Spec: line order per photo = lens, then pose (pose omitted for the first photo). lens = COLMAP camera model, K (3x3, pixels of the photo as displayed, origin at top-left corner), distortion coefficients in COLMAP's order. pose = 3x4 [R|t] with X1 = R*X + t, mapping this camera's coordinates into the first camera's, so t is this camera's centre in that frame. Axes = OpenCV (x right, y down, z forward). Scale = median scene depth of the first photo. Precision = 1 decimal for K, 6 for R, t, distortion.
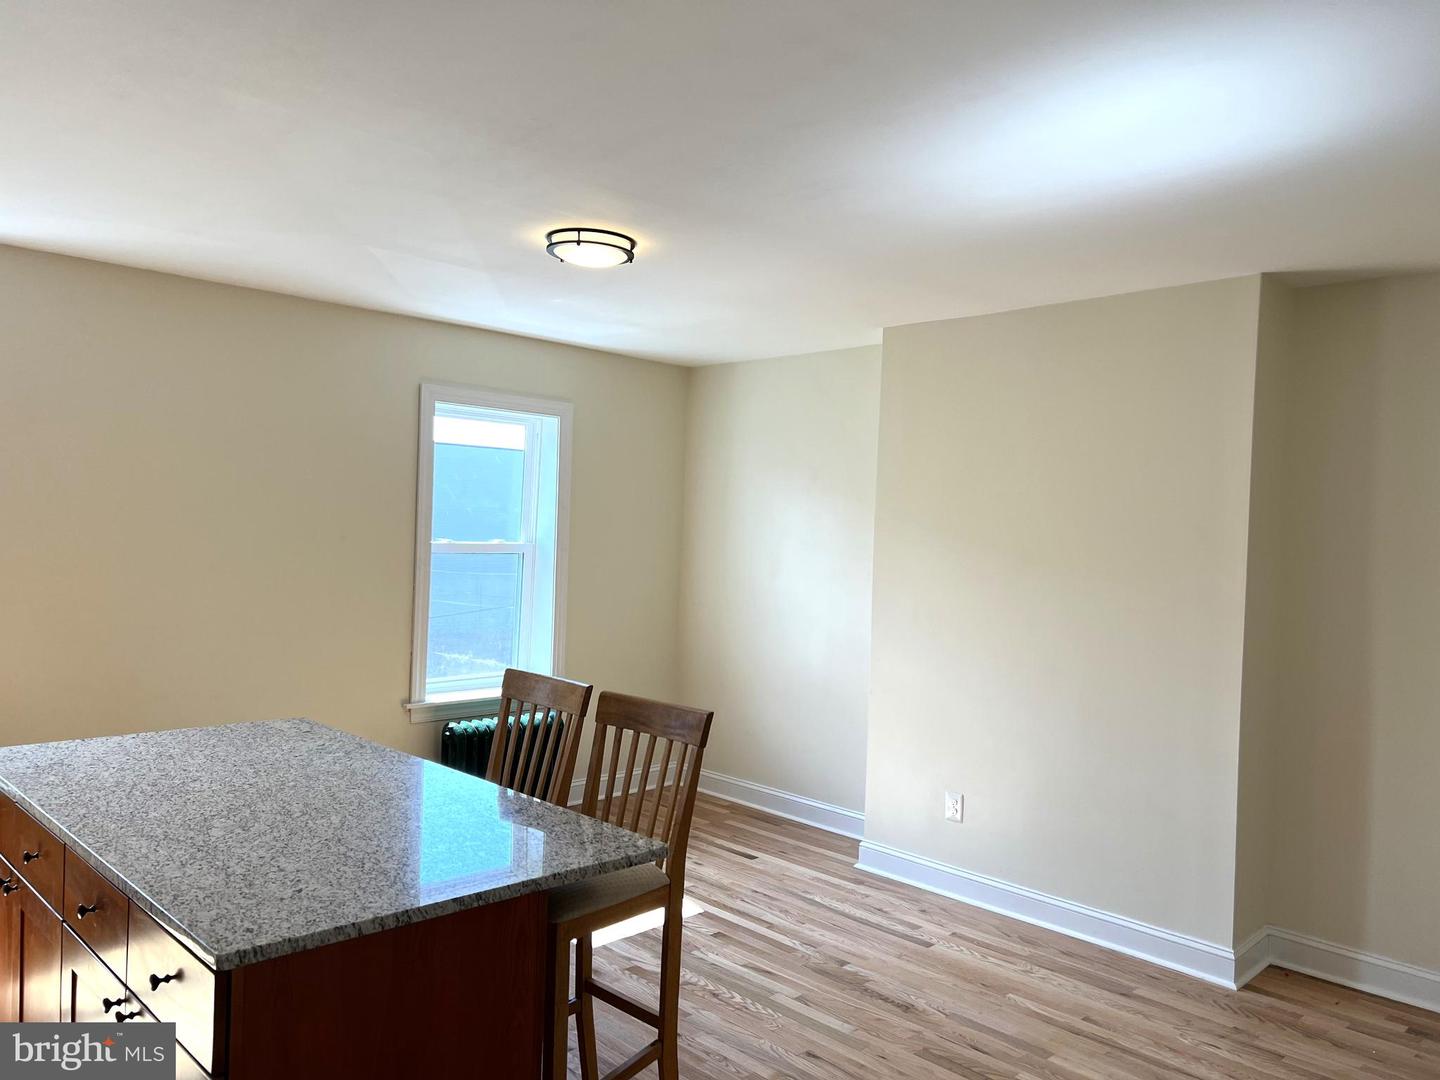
lens RADIAL K [[1068.1, 0, 752.1], [0, 1068.1, 484.6], [0, 0, 1]] dist [0.003783, -0.001006]
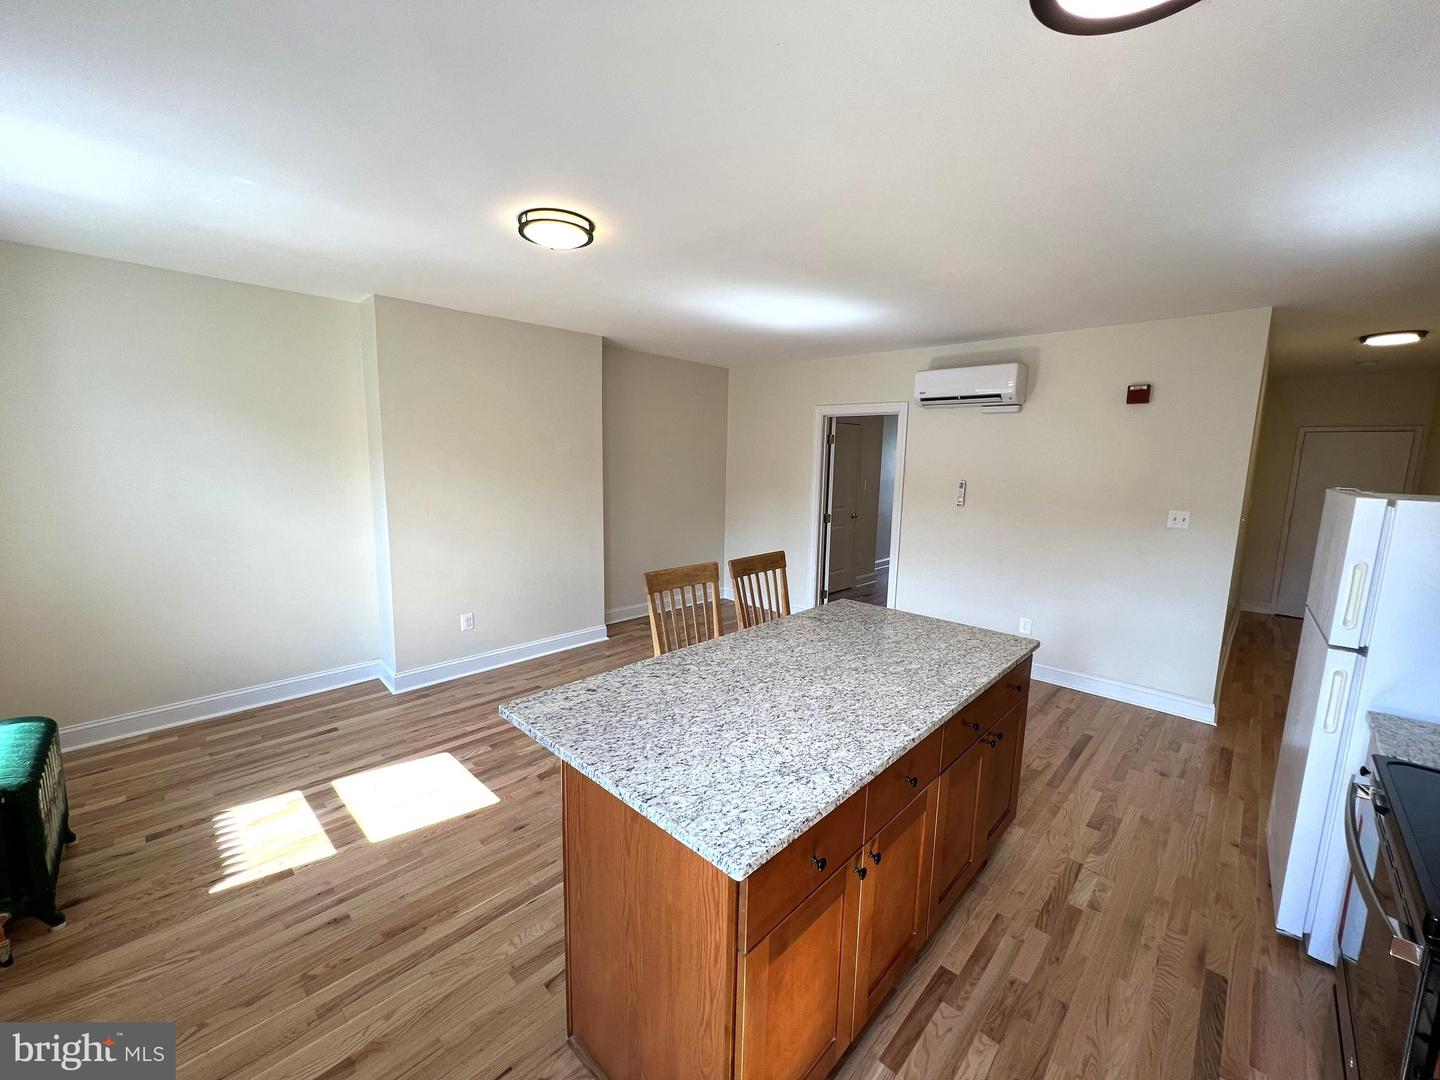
lens RADIAL K [[579.7, 0, 722.6], [0, 579.7, 540.8], [0, 0, 1]] dist [-0.003255, 0.000180]
pose [[-0.019164, -0.186765, 0.982218, -0.702353], [-0.062845, 0.980680, 0.185247, -0.001892], [-0.997839, -0.058178, -0.030531, 0.707614]]
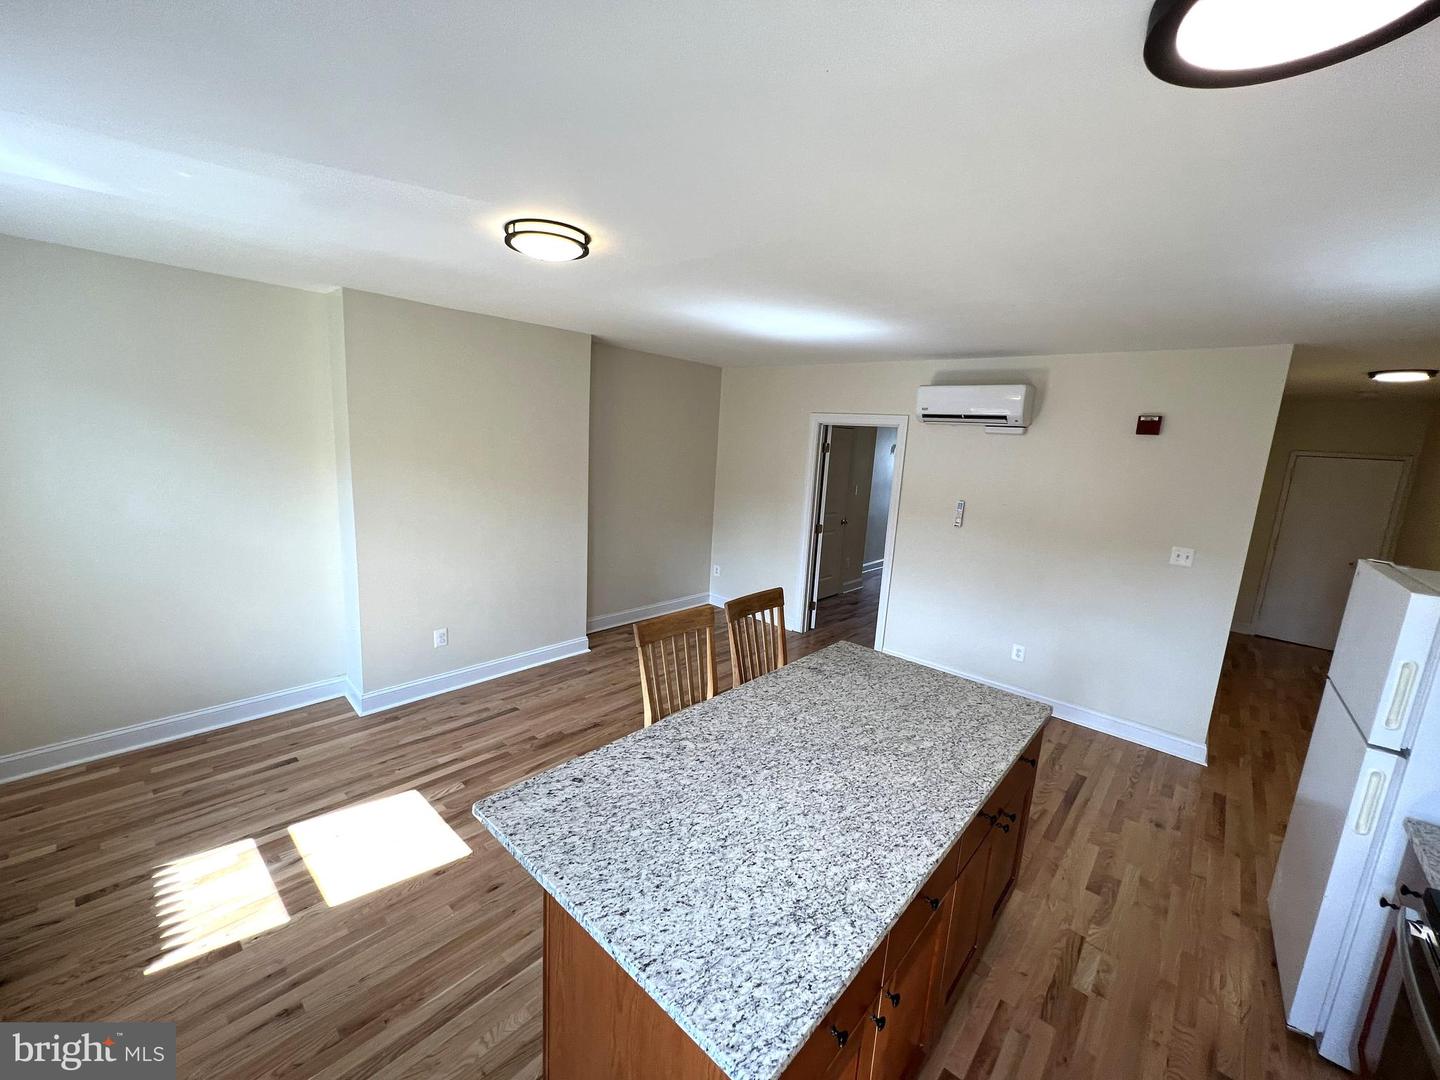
lens RADIAL K [[579.7, 0, 722.6], [0, 579.7, 542.0], [0, 0, 1]] dist [-0.003255, 0.000180]
pose [[-0.045531, -0.222058, 0.973970, -0.647630], [-0.101148, 0.970995, 0.216652, -0.051383], [-0.993829, -0.088650, -0.066671, 0.727589]]
